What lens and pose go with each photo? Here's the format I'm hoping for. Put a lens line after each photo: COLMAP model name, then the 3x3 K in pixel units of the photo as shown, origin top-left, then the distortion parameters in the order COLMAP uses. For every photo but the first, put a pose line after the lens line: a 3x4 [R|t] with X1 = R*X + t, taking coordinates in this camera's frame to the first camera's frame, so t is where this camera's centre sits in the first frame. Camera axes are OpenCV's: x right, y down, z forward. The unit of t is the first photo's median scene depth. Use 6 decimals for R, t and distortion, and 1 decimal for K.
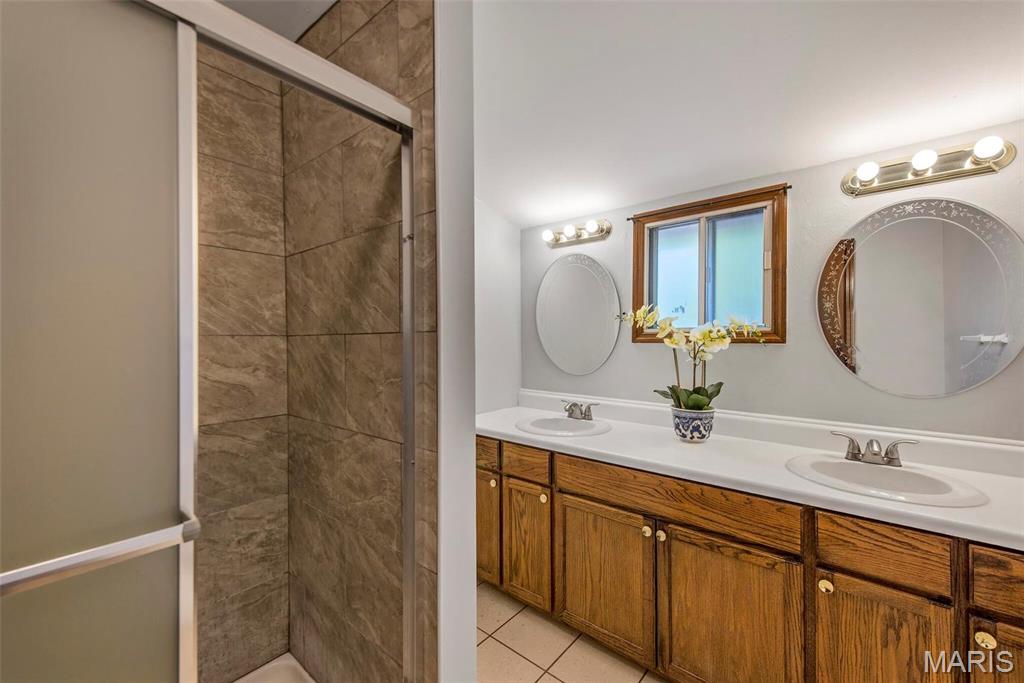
lens RADIAL K [[409.0, 0, 513.8], [0, 409.0, 344.7], [0, 0, 1]] dist [0.016857, -0.003629]
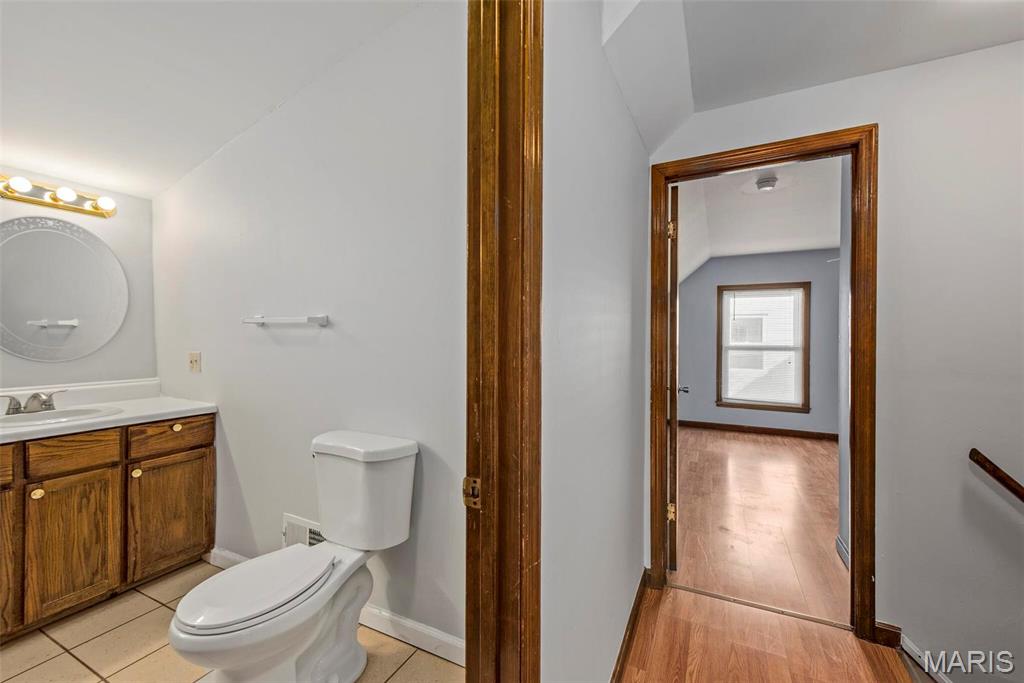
lens RADIAL K [[409.0, 0, 521.4], [0, 409.0, 341.5], [0, 0, 1]] dist [0.016857, -0.003629]
pose [[-0.233746, -0.012271, 0.972220, -1.001349], [-0.000034, 0.999920, 0.012612, 0.060316], [-0.972298, 0.002915, -0.233728, -0.255111]]
